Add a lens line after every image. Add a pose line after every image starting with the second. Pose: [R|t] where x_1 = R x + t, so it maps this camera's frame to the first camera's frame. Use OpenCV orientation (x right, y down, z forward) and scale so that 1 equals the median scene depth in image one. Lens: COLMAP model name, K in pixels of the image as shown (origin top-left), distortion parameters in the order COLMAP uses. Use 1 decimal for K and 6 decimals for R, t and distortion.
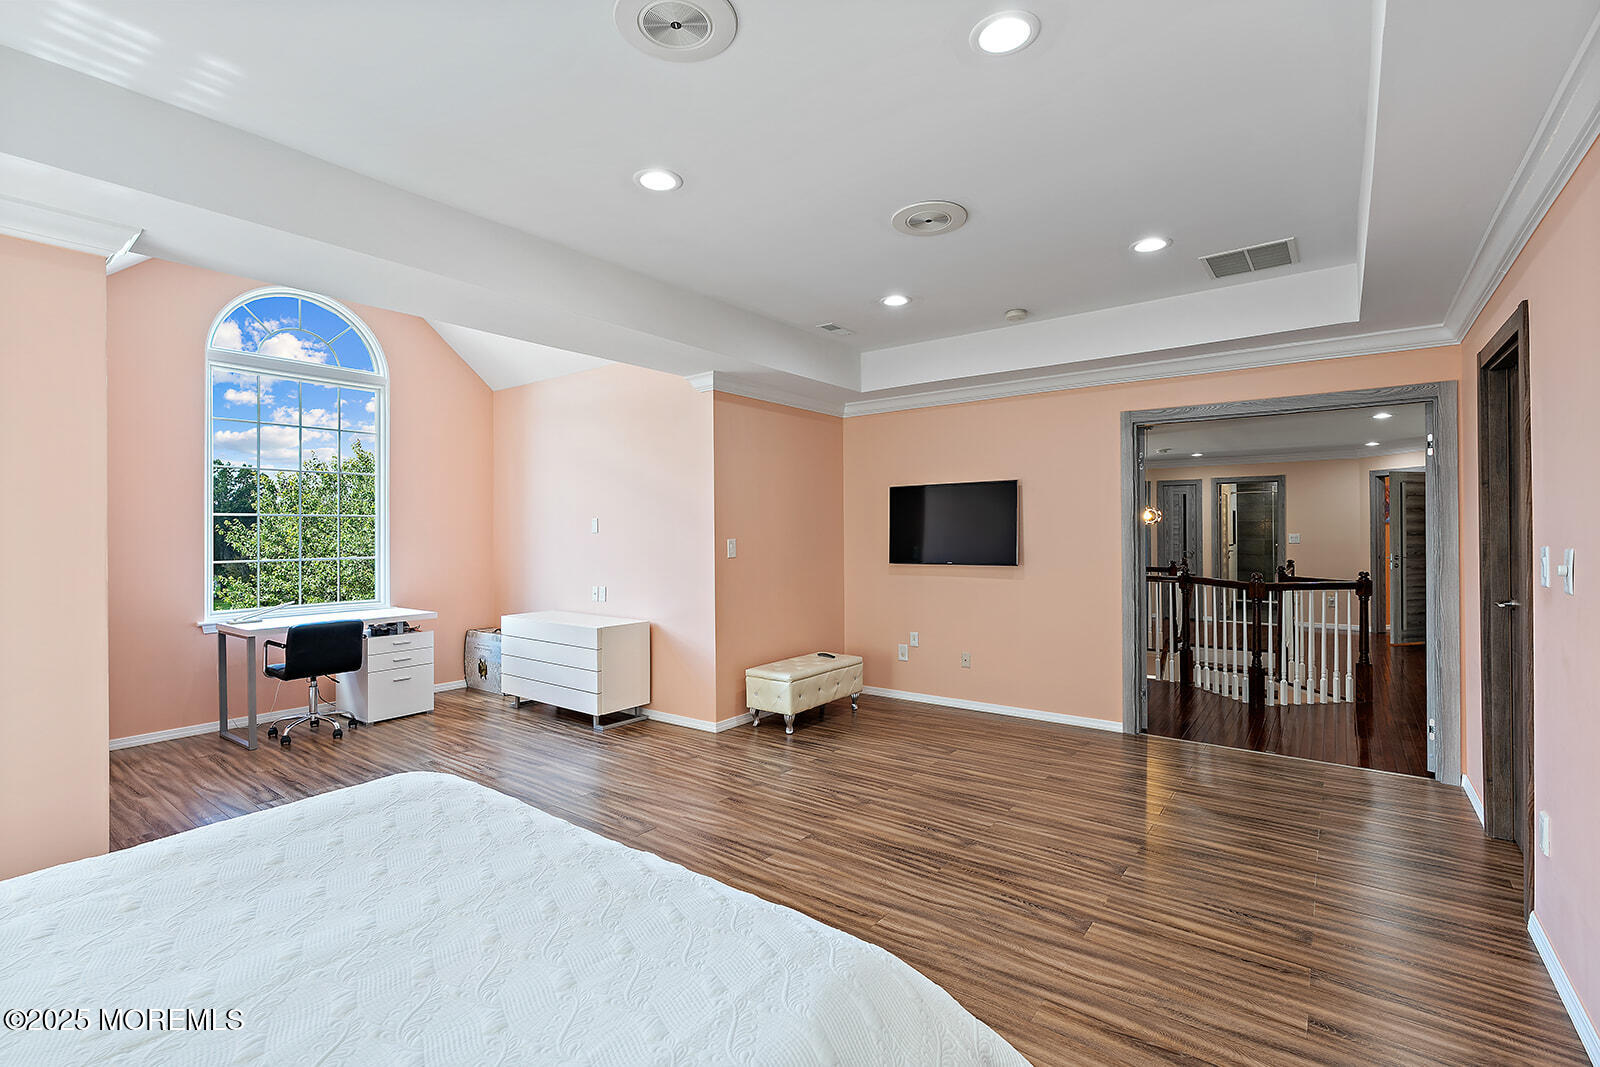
lens RADIAL K [[713.7, 0, 794.6], [0, 713.7, 533.2], [0, 0, 1]] dist [-0.007857, 0.001118]
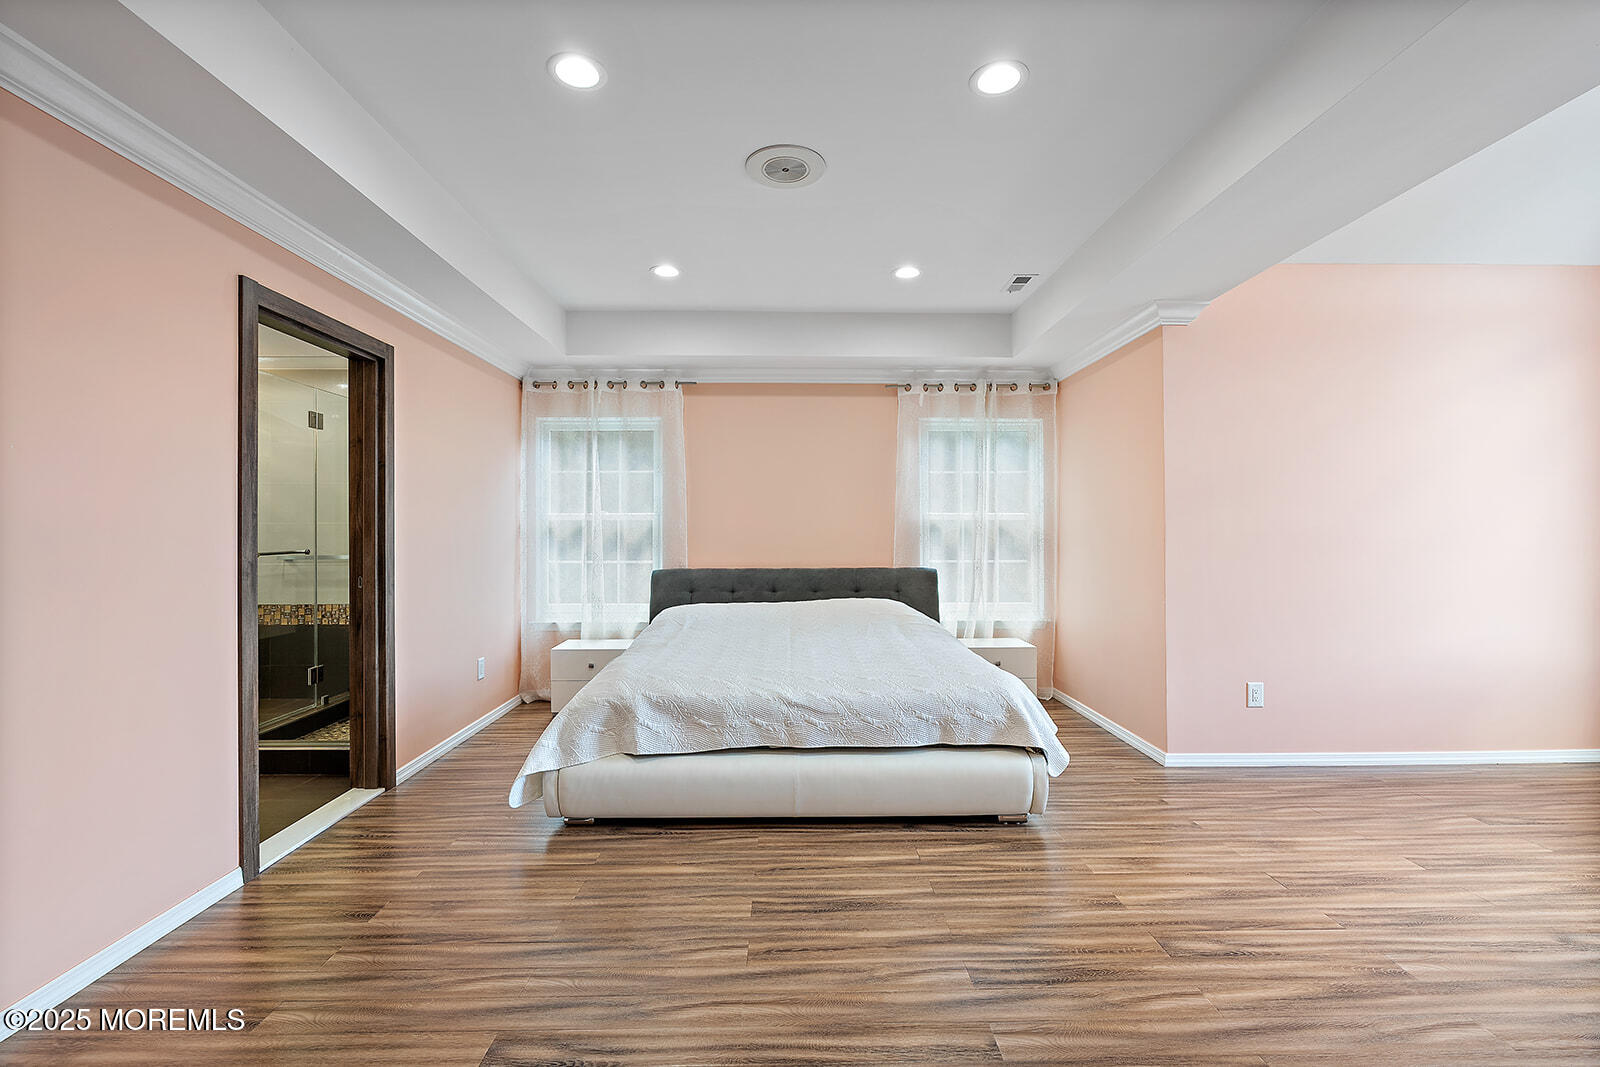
lens RADIAL K [[713.7, 0, 801.9], [0, 713.7, 530.2], [0, 0, 1]] dist [-0.007857, 0.001118]
pose [[-0.780861, 0.003025, -0.624697, 0.567503], [0.006755, 0.999971, -0.003601, 0.049711], [0.624668, -0.007032, -0.780859, 1.631822]]
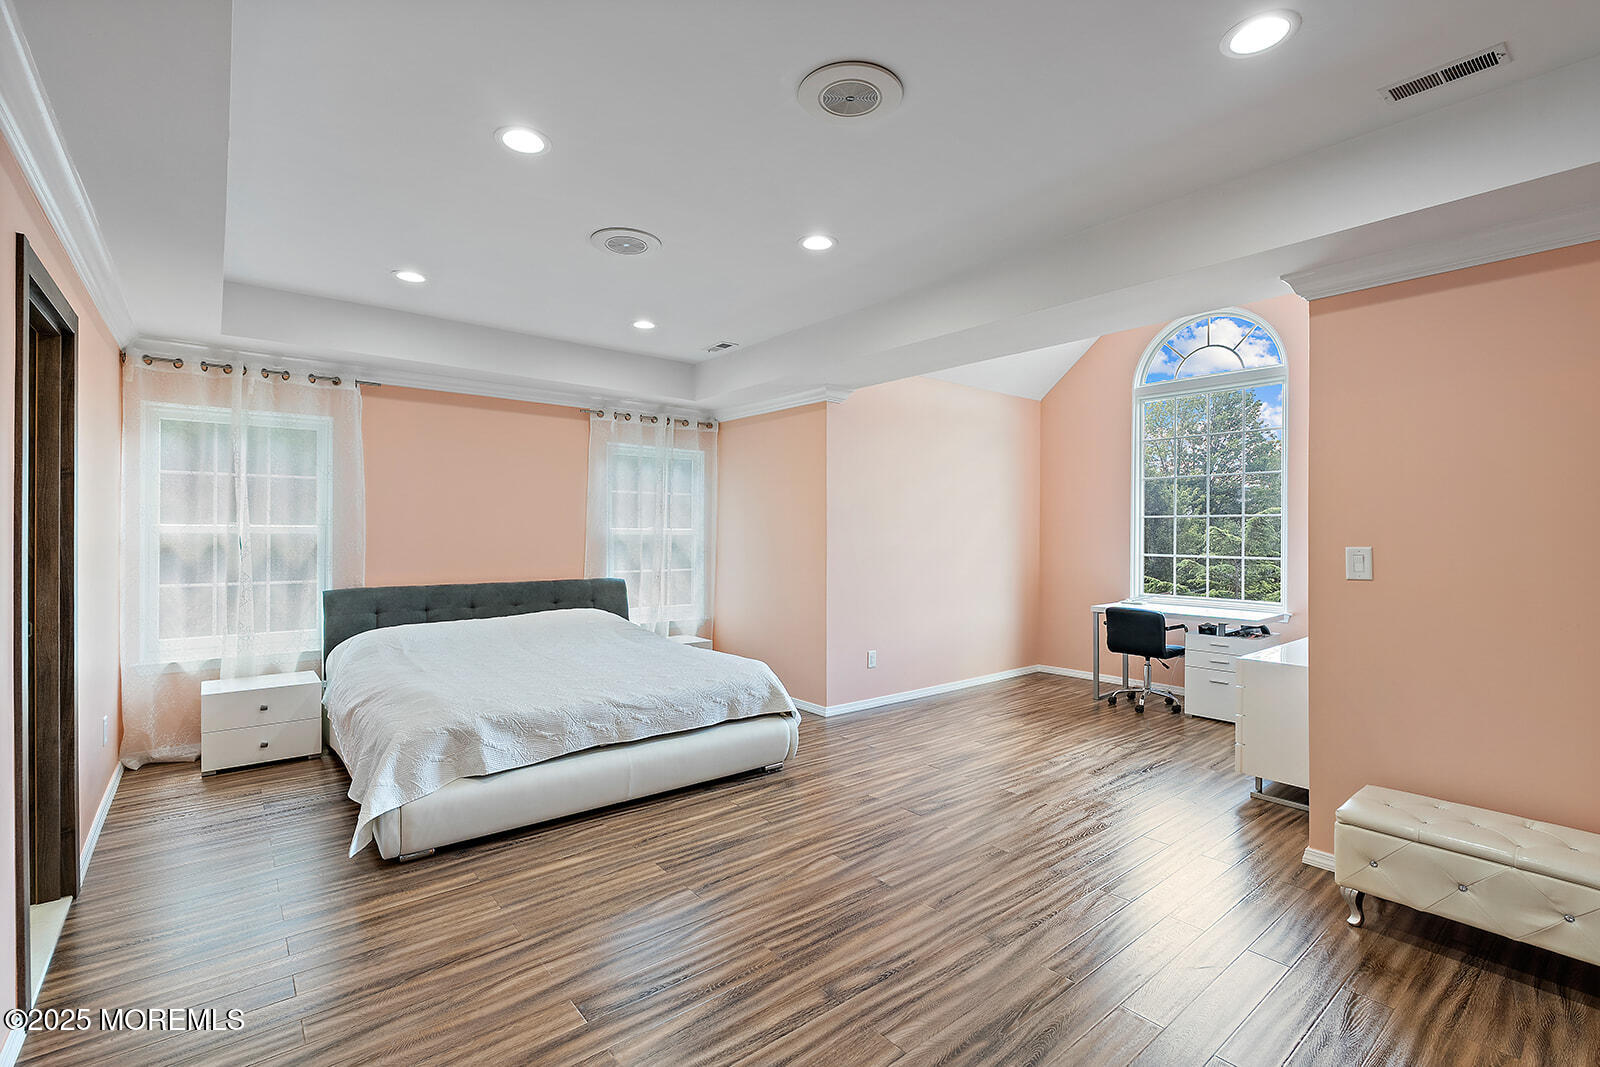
lens RADIAL K [[713.7, 0, 800.2], [0, 713.7, 534.7], [0, 0, 1]] dist [-0.007857, 0.001118]
pose [[-0.228741, 0.007555, -0.973458, 1.087061], [-0.003419, 0.999957, 0.008564, -0.007007], [0.973481, 0.005287, -0.228706, 1.350542]]
